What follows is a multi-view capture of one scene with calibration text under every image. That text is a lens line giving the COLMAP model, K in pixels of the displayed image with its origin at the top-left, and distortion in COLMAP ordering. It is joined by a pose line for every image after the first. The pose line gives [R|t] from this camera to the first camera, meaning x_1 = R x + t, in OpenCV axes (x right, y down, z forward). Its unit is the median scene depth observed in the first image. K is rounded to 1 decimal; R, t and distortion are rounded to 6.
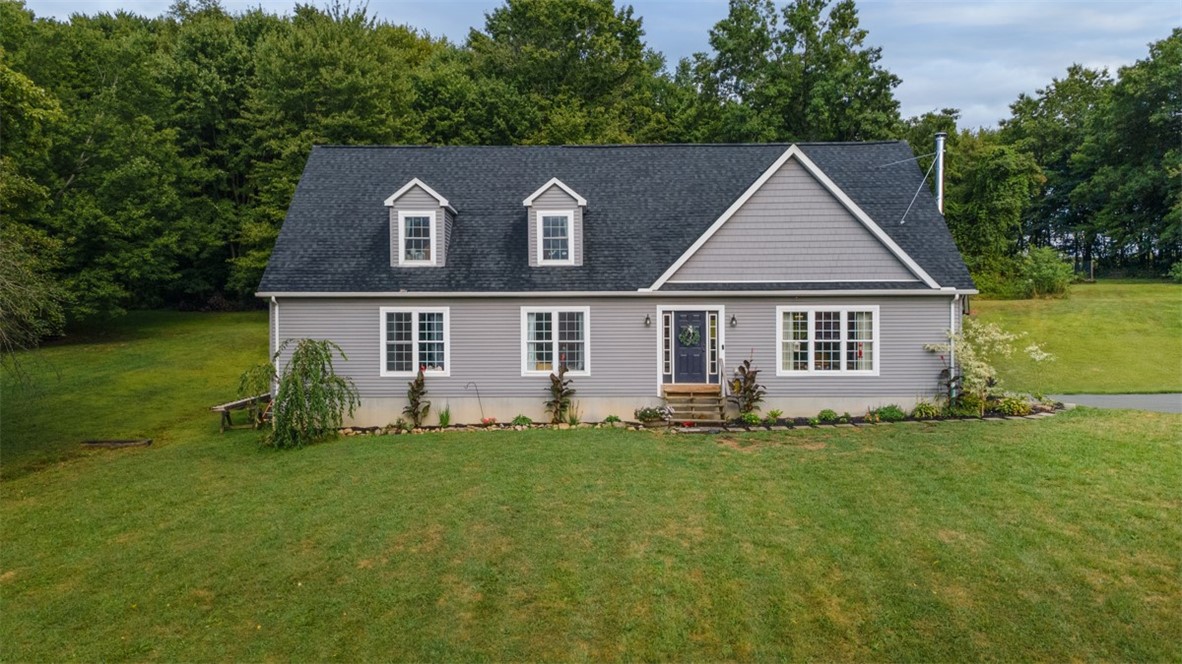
lens RADIAL K [[881.7, 0, 592.2], [0, 881.7, 325.9], [0, 0, 1]] dist [0.033386, 0.002097]
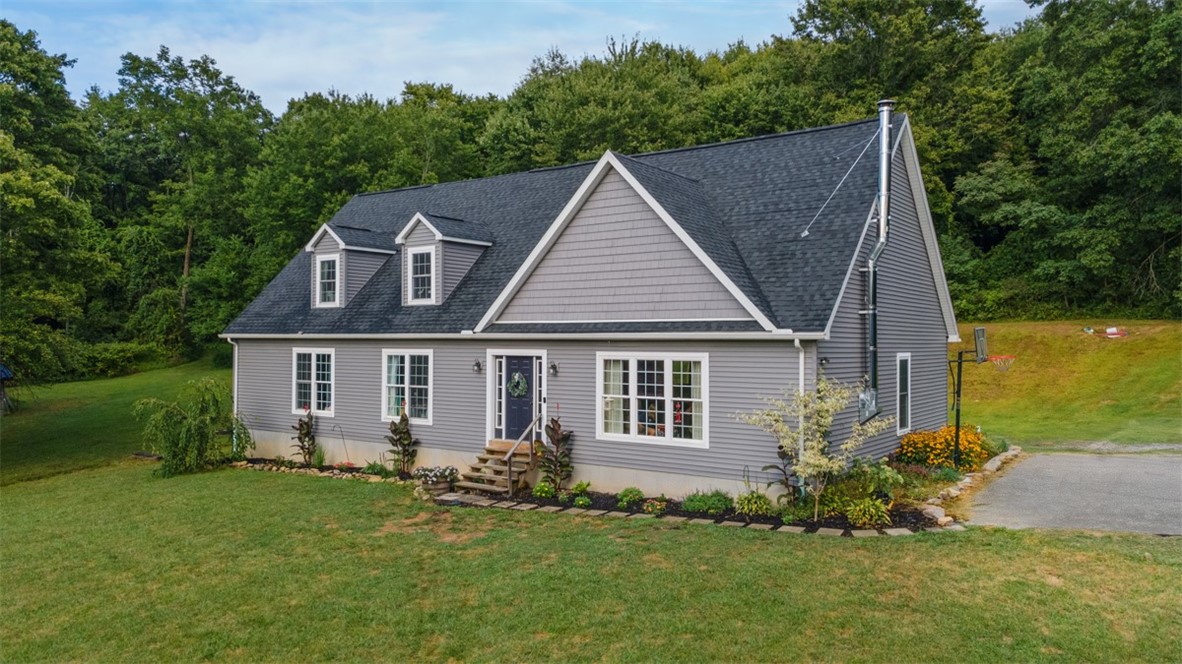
lens RADIAL K [[873.4, 0, 606.3], [0, 873.4, 331.0], [0, 0, 1]] dist [0.037688, -0.002435]
pose [[0.820049, -0.000013, -0.572294, 0.669148], [-0.003942, 0.999976, -0.005671, -0.036859], [0.572280, 0.006906, 0.820029, 0.353391]]
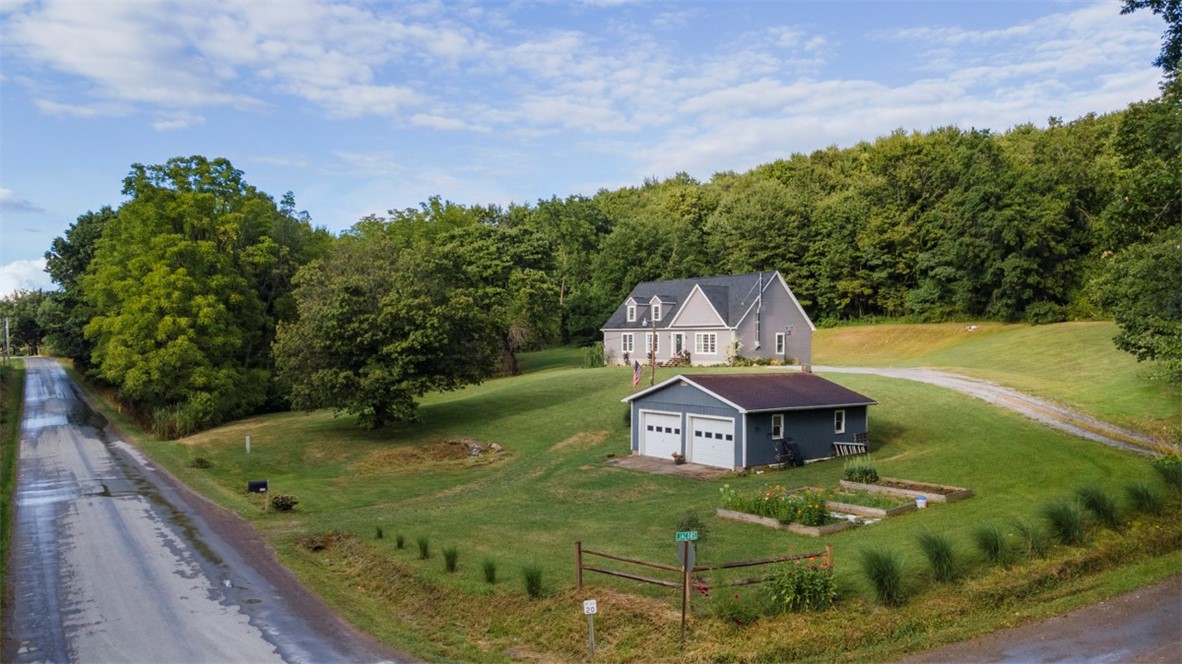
lens RADIAL K [[881.7, 0, 592.2], [0, 881.7, 325.9], [0, 0, 1]] dist [0.033386, 0.002097]
pose [[0.581688, -0.008297, -0.813369, 2.646513], [-0.002995, 0.999919, -0.012342, -0.005878], [0.813406, 0.009615, 0.581617, -1.214388]]
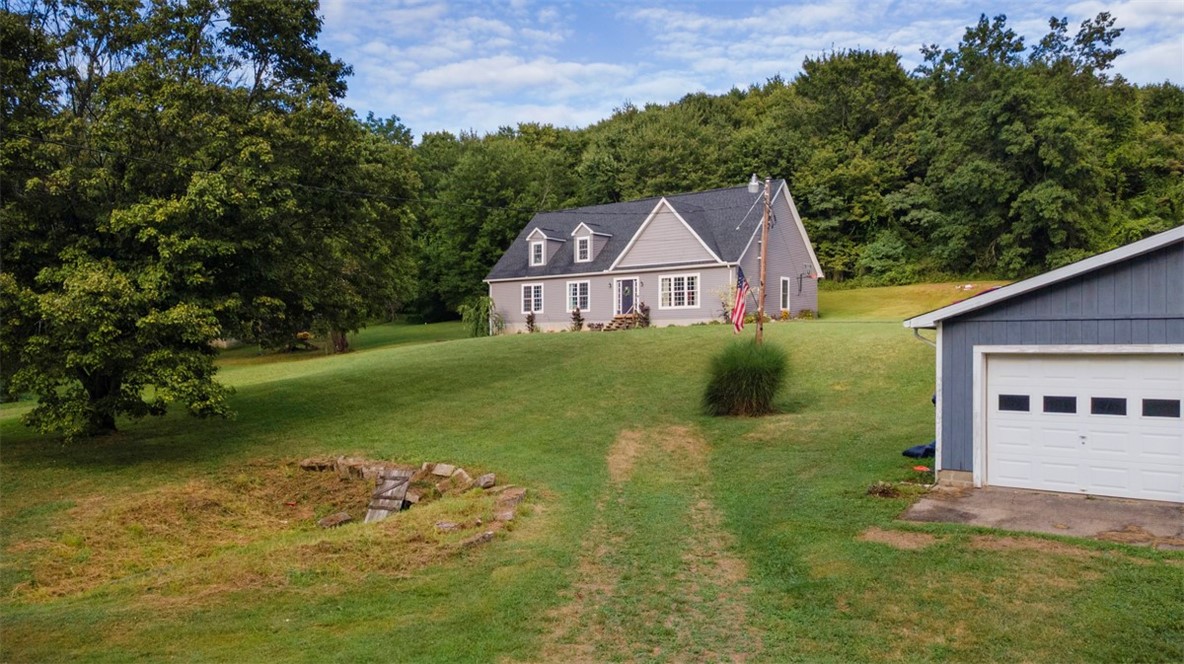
lens RADIAL K [[906.6, 0, 606.8], [0, 906.6, 361.1], [0, 0, 1]] dist [0.030368, -0.000014]
pose [[0.777265, 0.012021, -0.629059, 1.452520], [-0.000168, 0.999821, 0.018899, 0.137733], [0.629173, -0.014584, 0.777128, -0.731834]]
